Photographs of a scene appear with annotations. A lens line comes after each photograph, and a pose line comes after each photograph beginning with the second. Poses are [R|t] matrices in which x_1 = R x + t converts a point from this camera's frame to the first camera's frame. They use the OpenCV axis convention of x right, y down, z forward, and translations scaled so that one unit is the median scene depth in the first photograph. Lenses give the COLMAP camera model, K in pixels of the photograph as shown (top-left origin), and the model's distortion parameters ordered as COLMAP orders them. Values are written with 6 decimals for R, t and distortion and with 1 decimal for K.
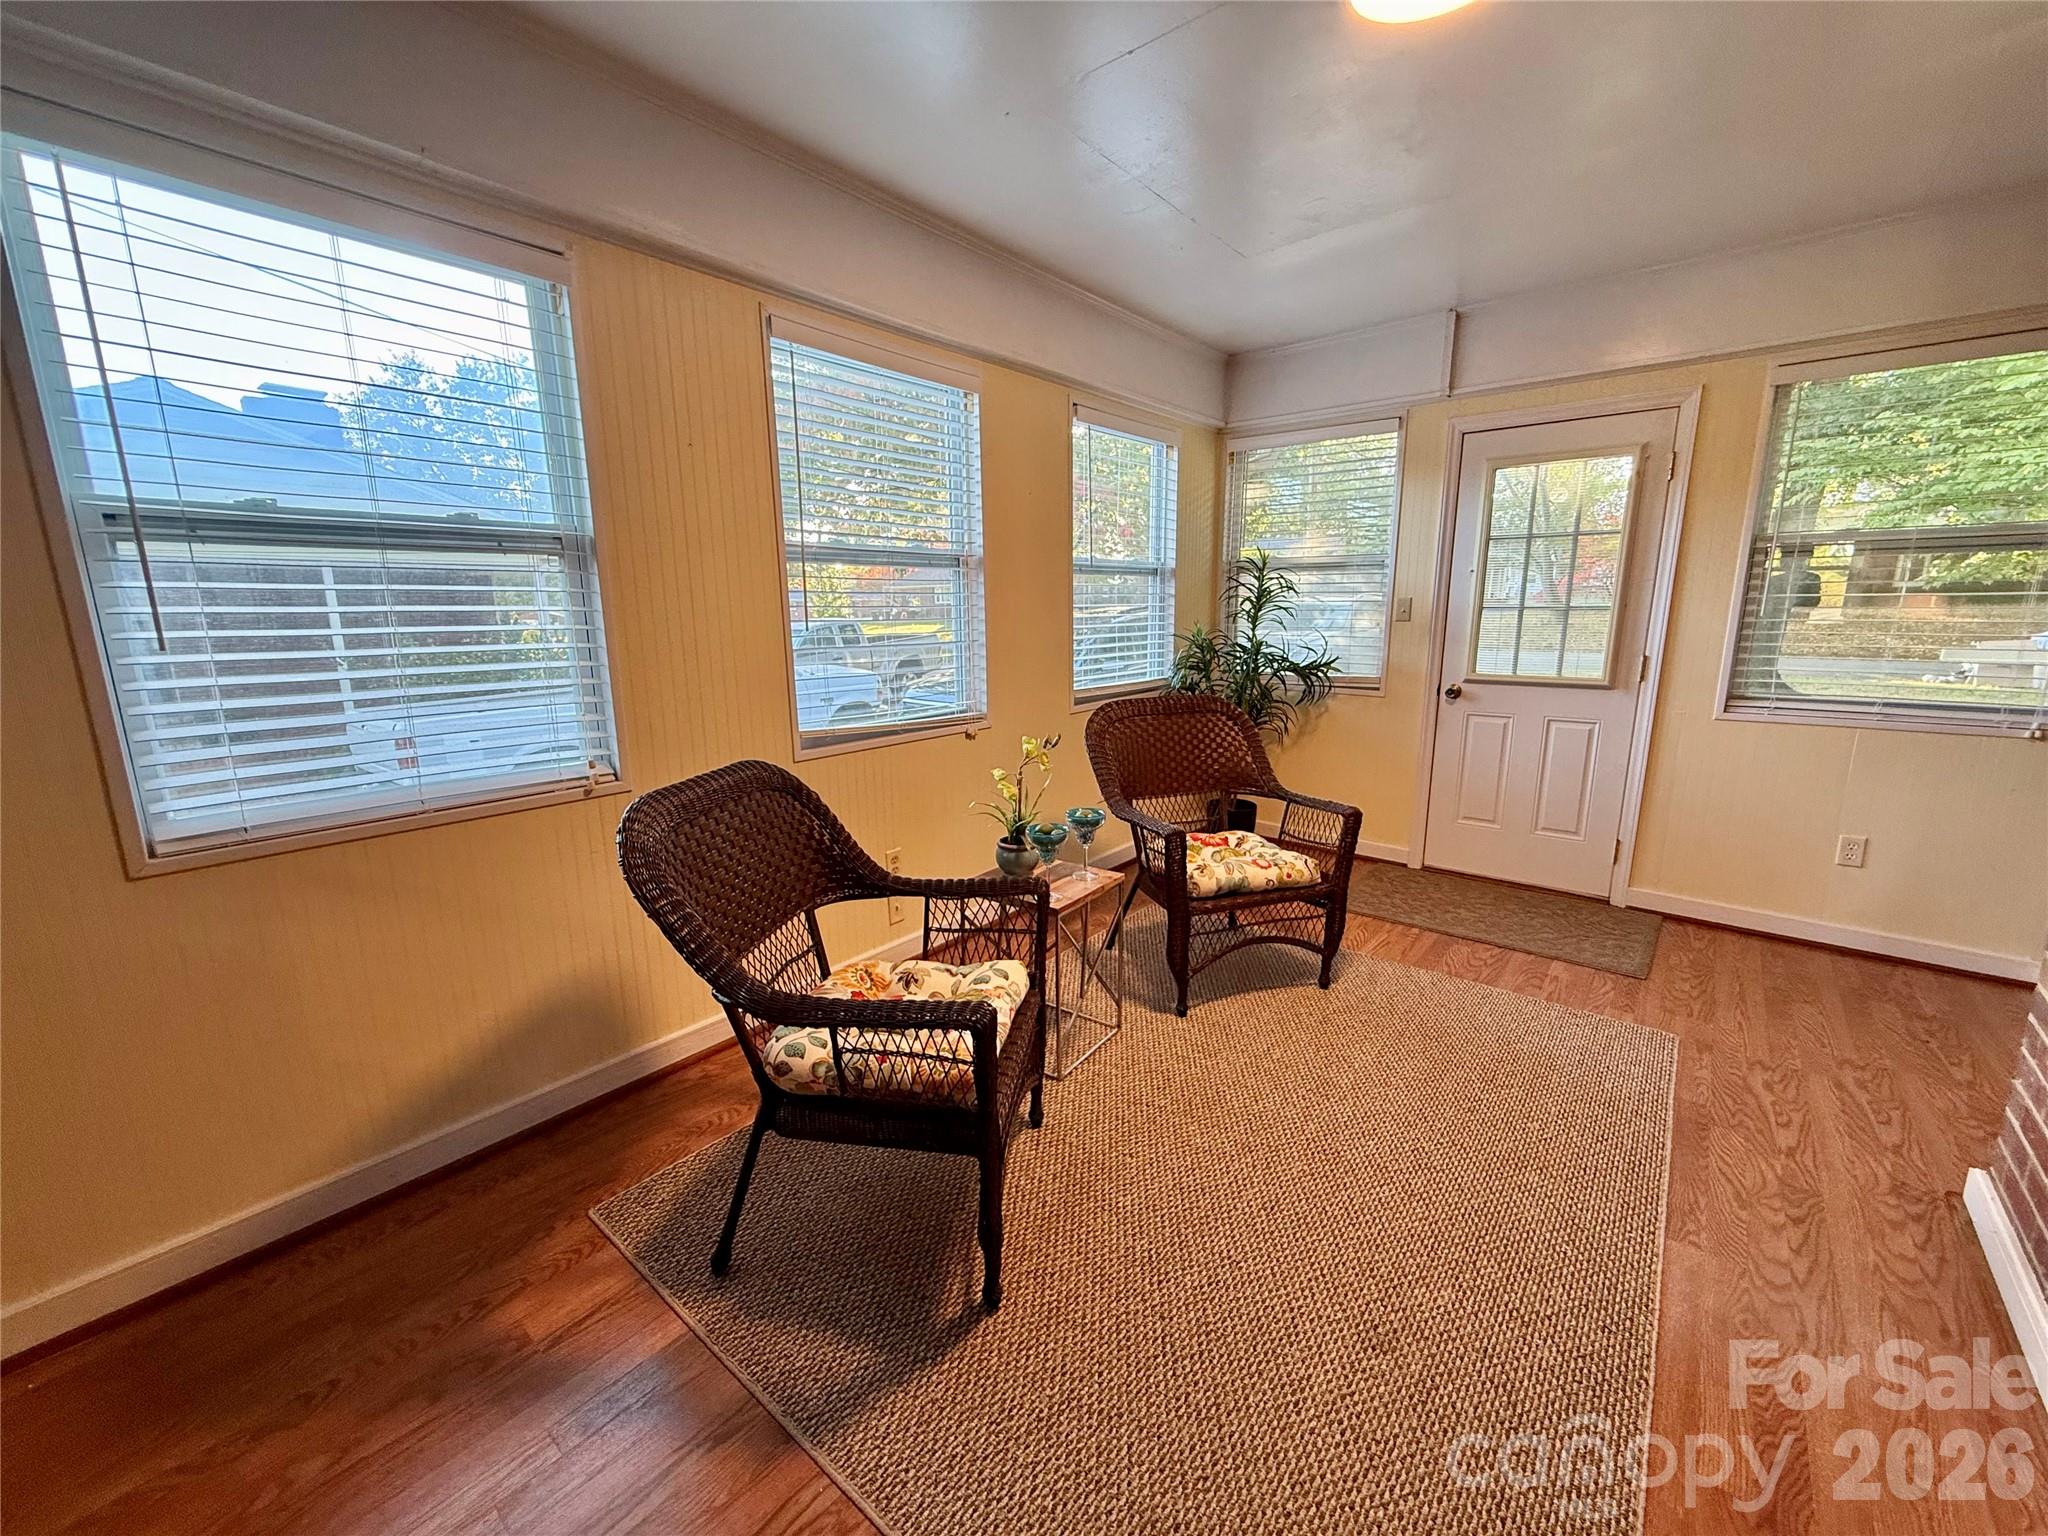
lens RADIAL K [[809.8, 0, 1024.0], [0, 809.8, 768.0], [0, 0, 1]] dist [-0.001596, -0.000744]
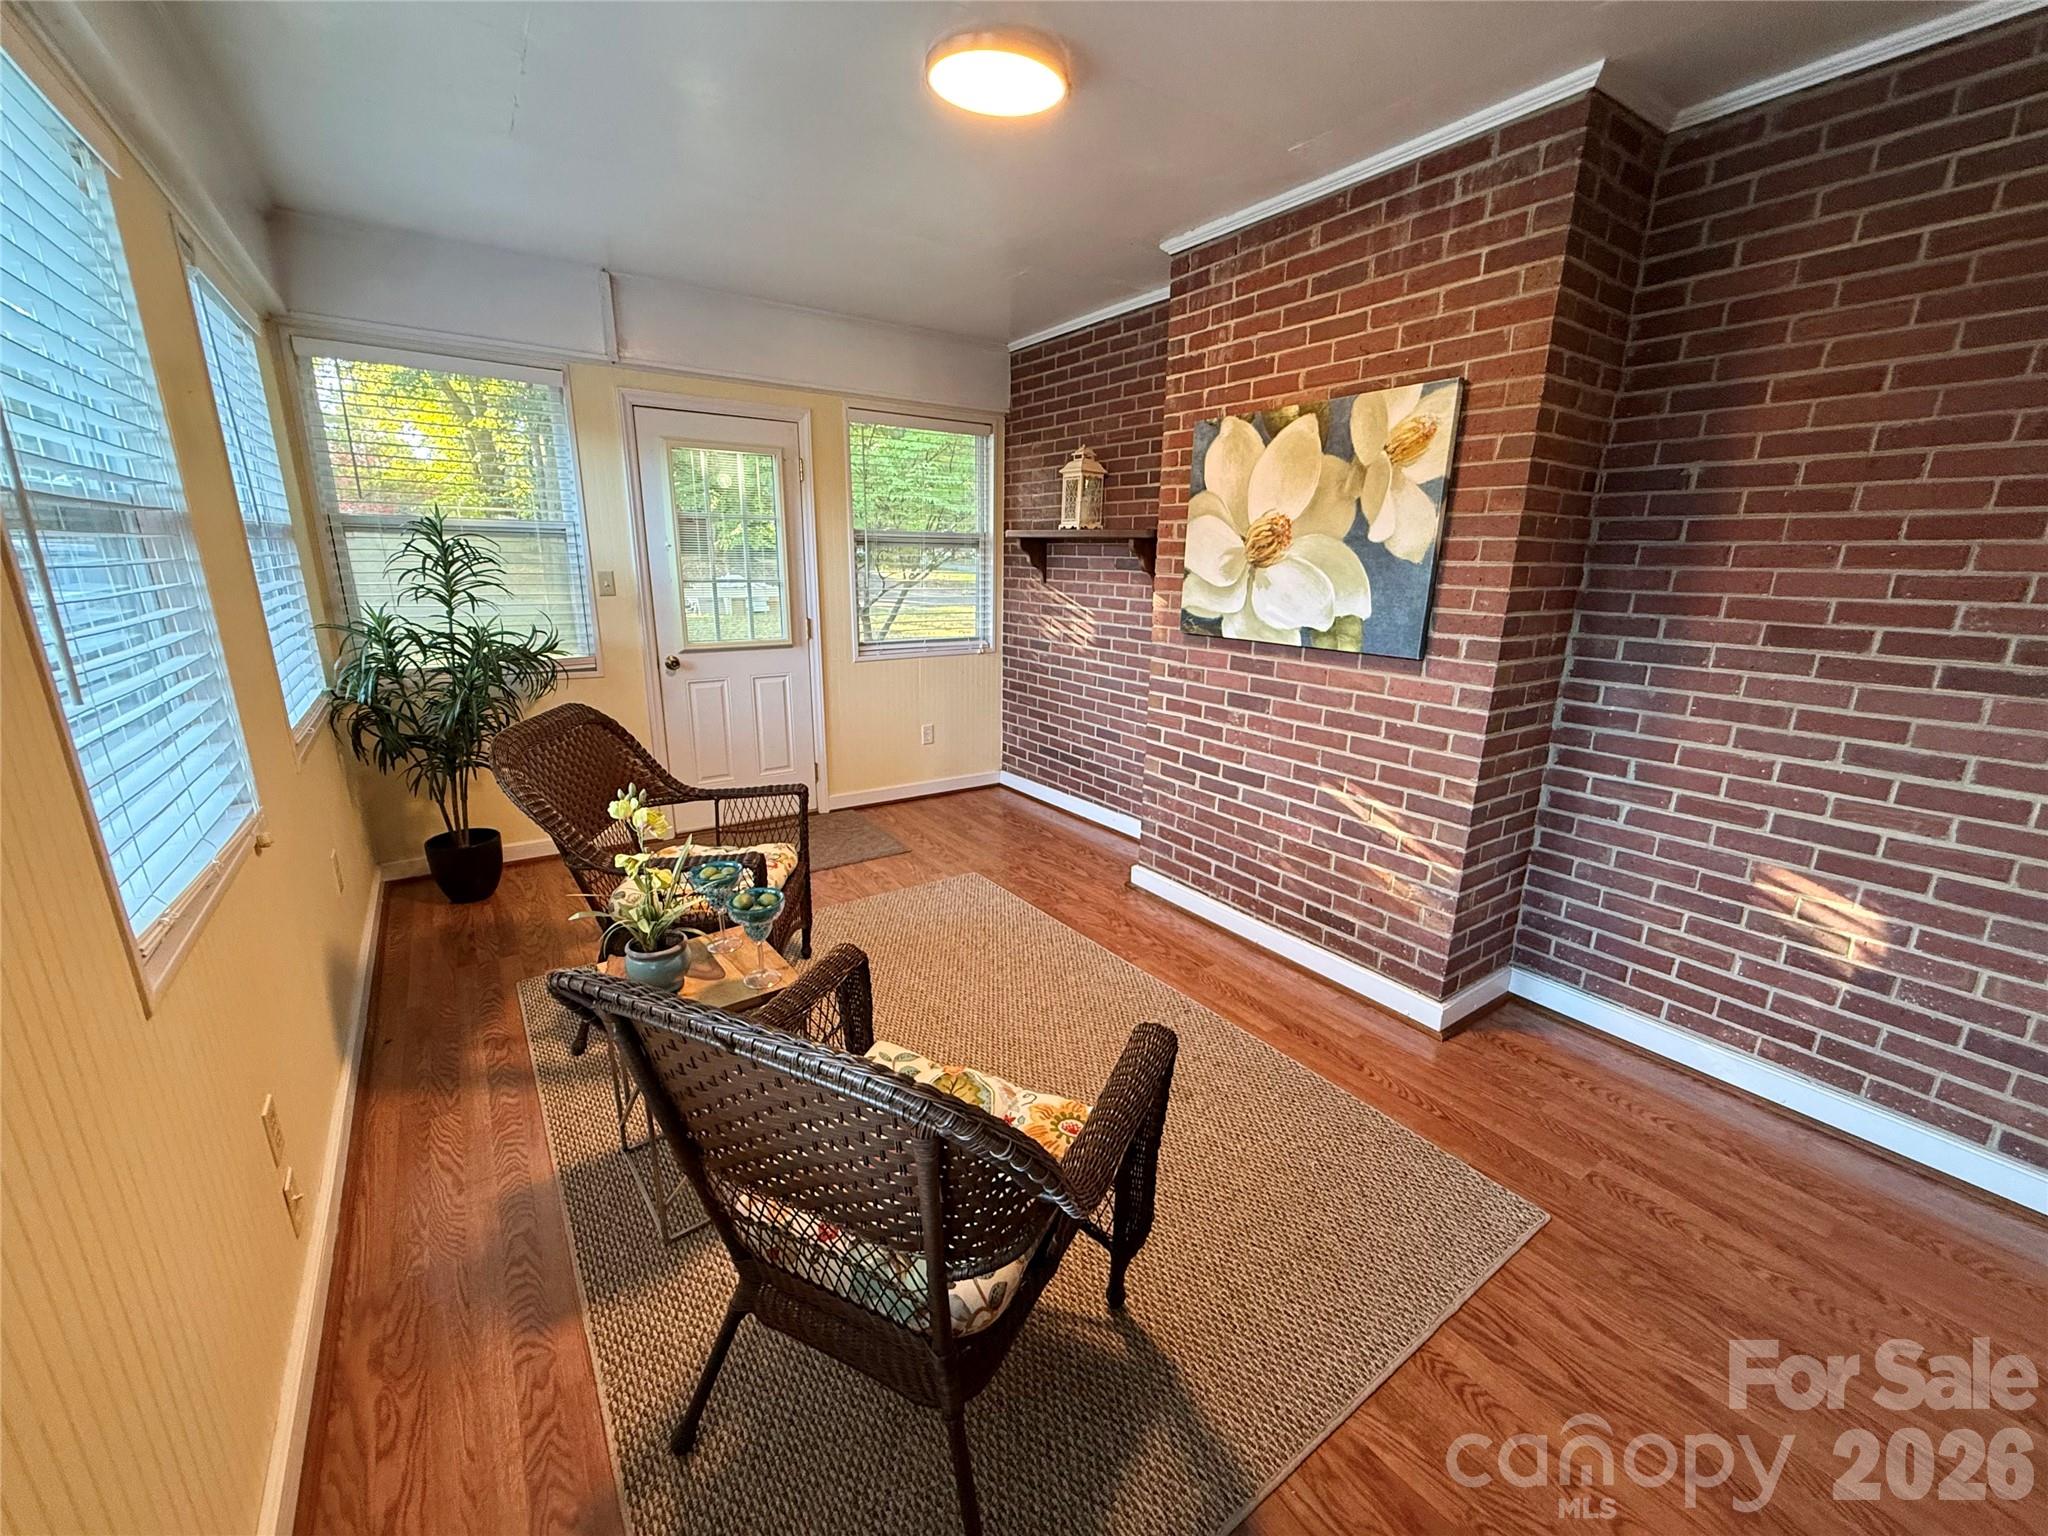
lens RADIAL K [[809.8, 0, 1024.0], [0, 809.8, 768.0], [0, 0, 1]] dist [-0.001596, -0.000744]
pose [[0.255921, -0.238725, 0.936758, -0.380353], [0.172619, 0.964740, 0.198696, -0.100948], [-0.951161, 0.110852, 0.288105, 0.318130]]
